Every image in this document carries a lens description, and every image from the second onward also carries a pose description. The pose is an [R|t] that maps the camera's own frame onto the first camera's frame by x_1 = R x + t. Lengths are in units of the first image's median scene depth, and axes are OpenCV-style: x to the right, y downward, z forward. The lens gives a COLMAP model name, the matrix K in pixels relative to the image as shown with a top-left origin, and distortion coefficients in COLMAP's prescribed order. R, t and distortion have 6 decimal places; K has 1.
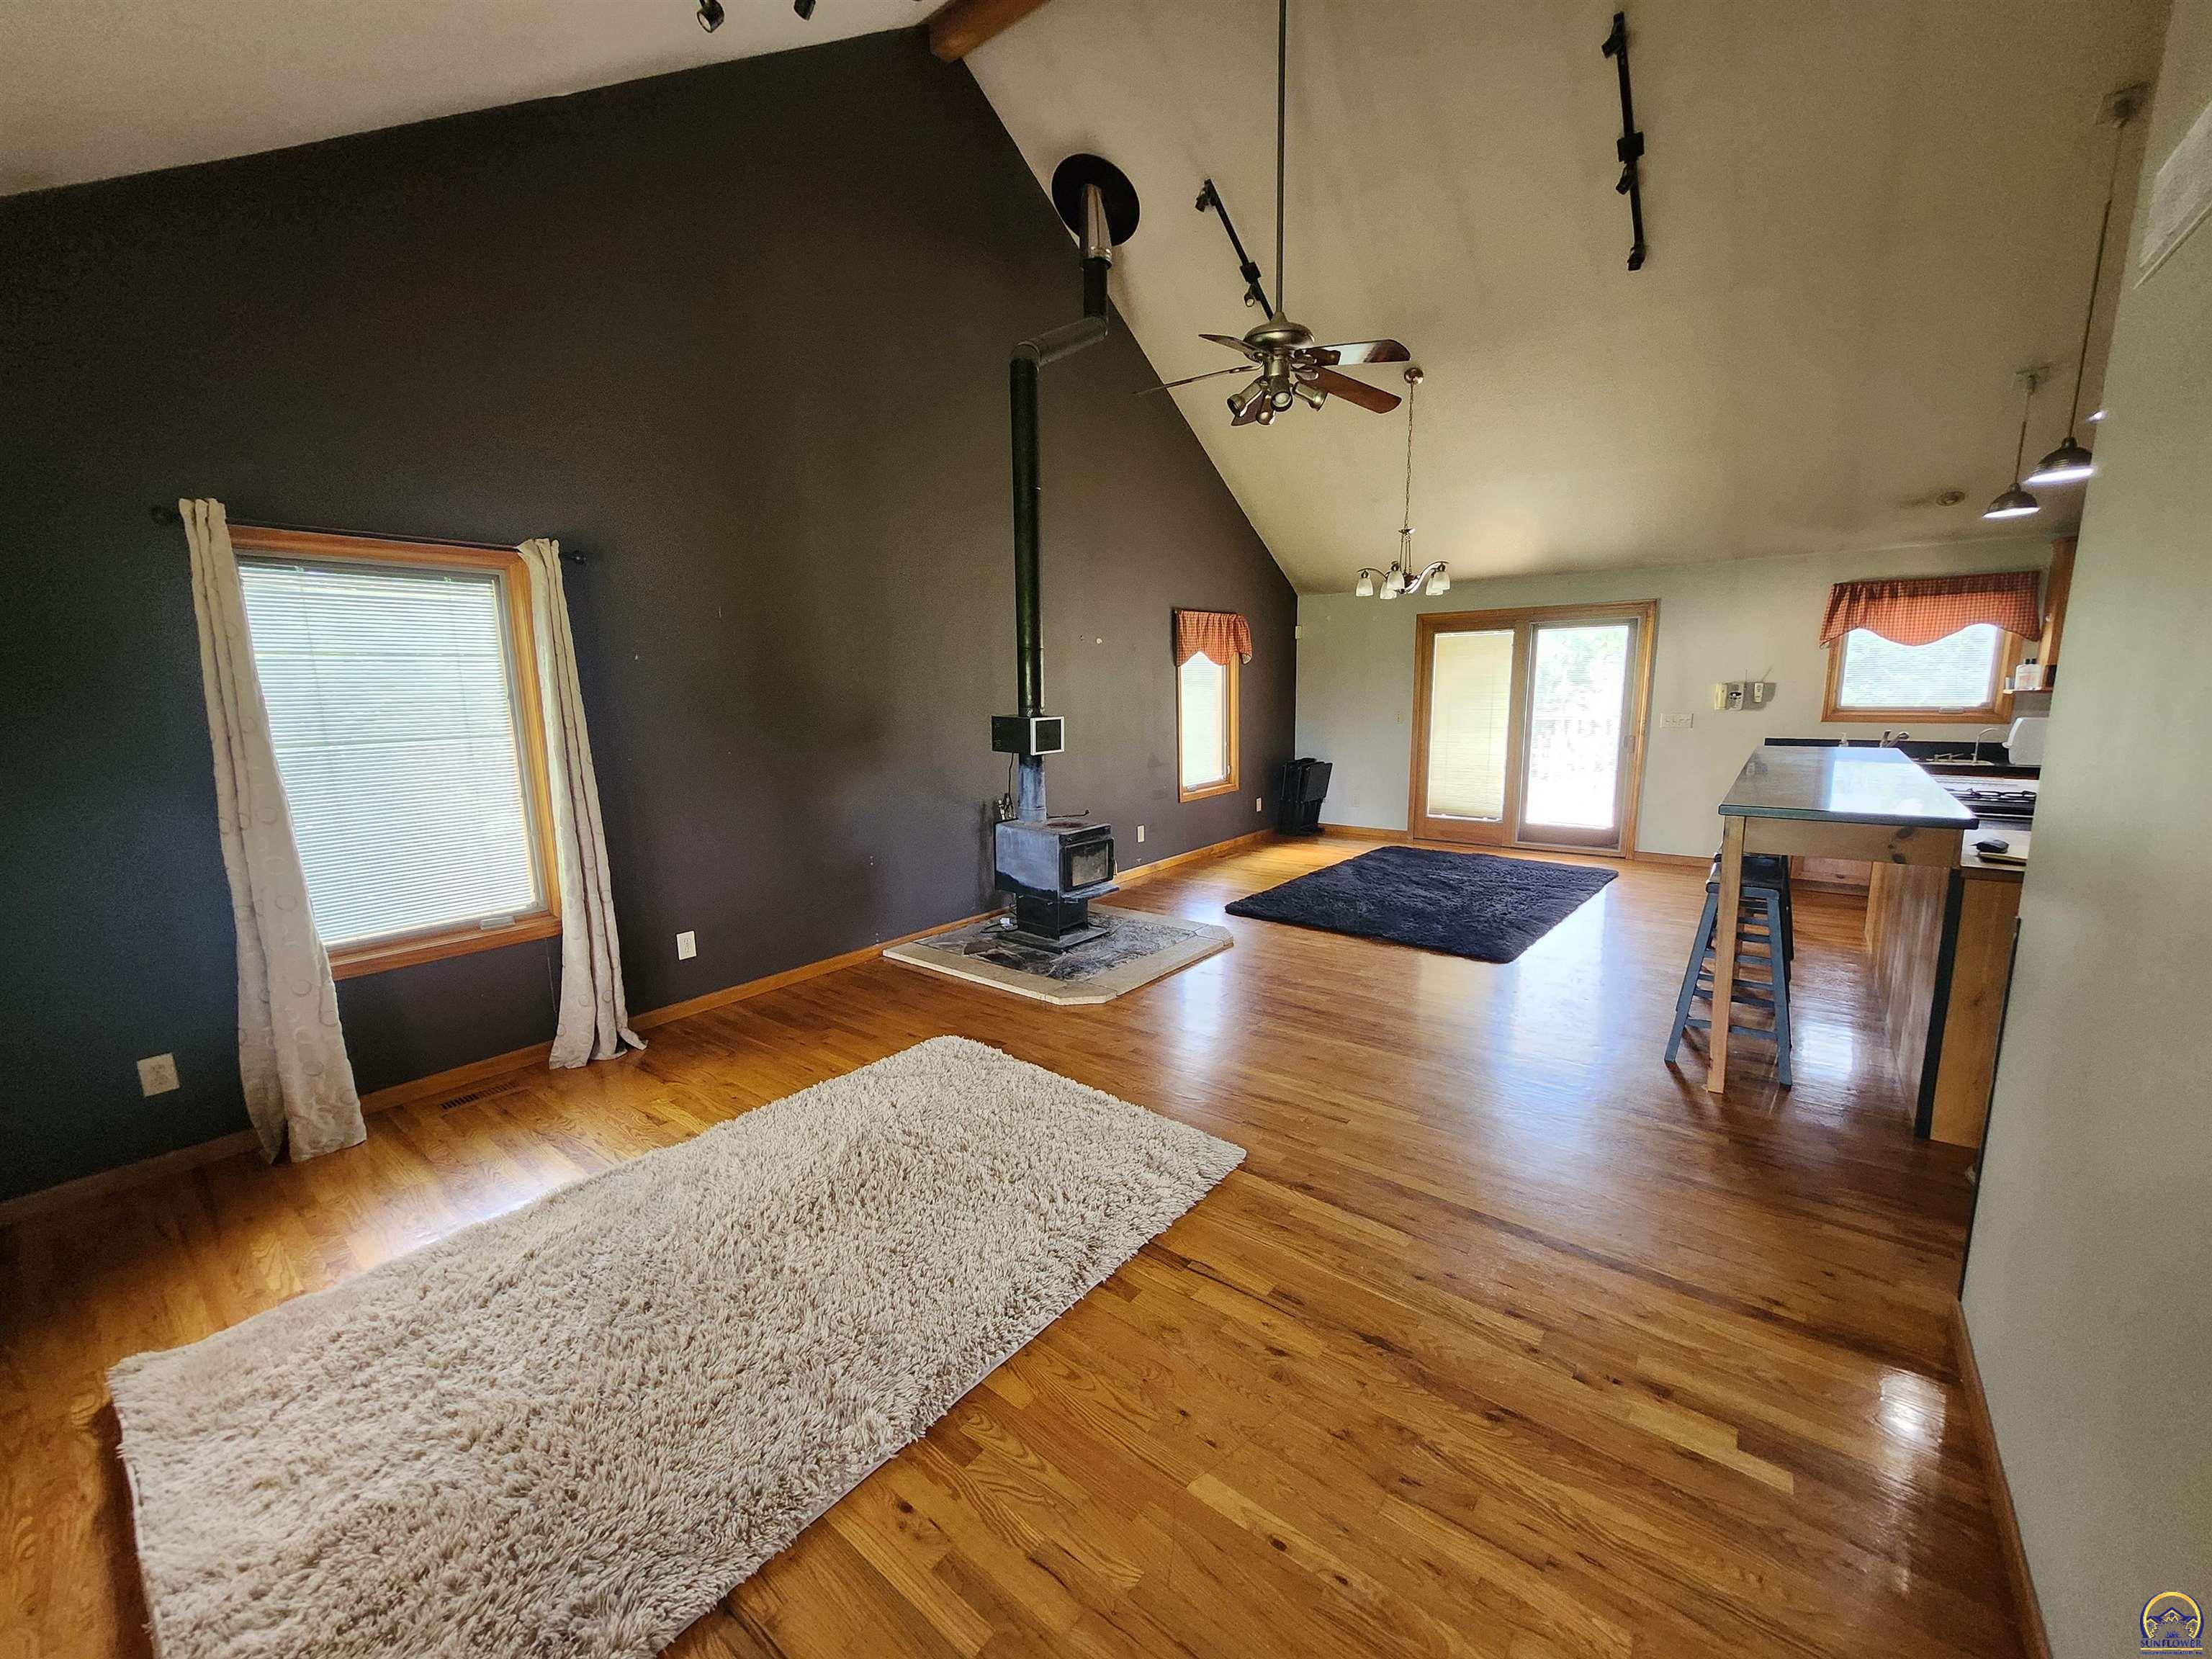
lens RADIAL K [[870.9, 0, 1109.7], [0, 870.9, 834.3], [0, 0, 1]] dist [0.000273, 0.000428]
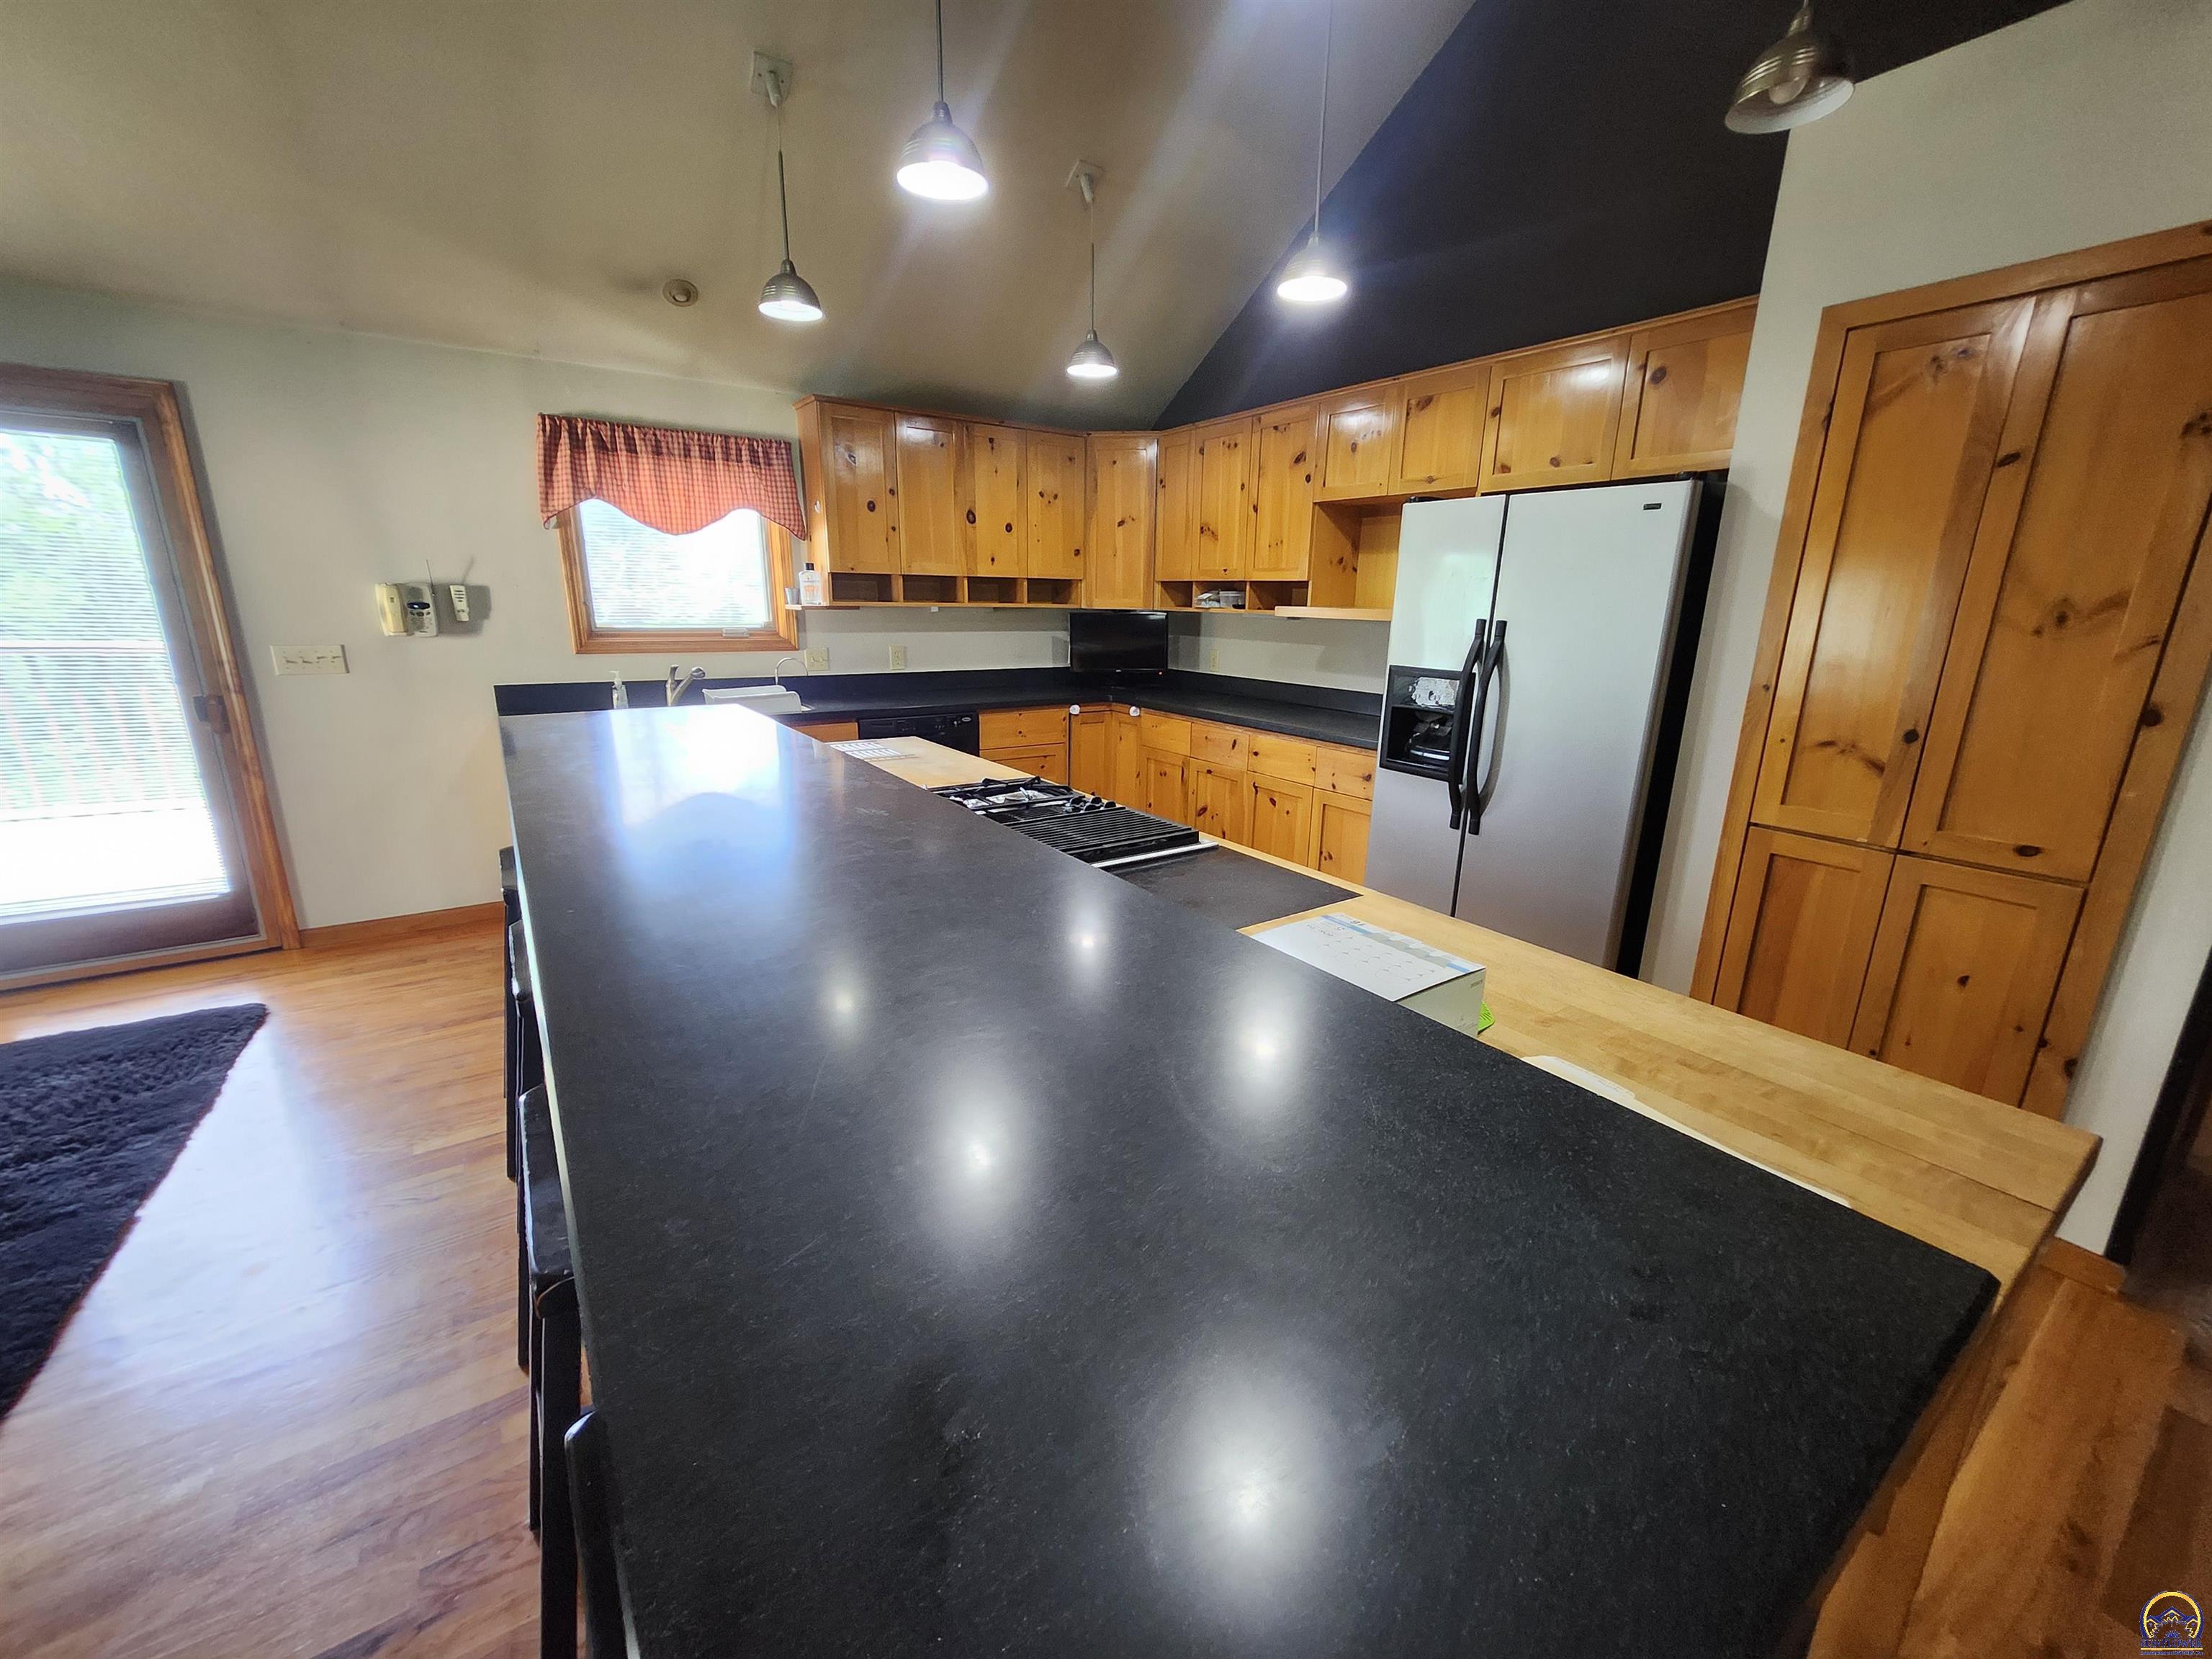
lens RADIAL K [[870.9, 0, 1111.5], [0, 870.9, 830.2], [0, 0, 1]] dist [0.000273, 0.000428]
pose [[0.296046, -0.224862, 0.928328, 0.334530], [0.138800, 0.971706, 0.191106, -0.073947], [-0.945035, 0.072276, 0.318881, 0.462570]]
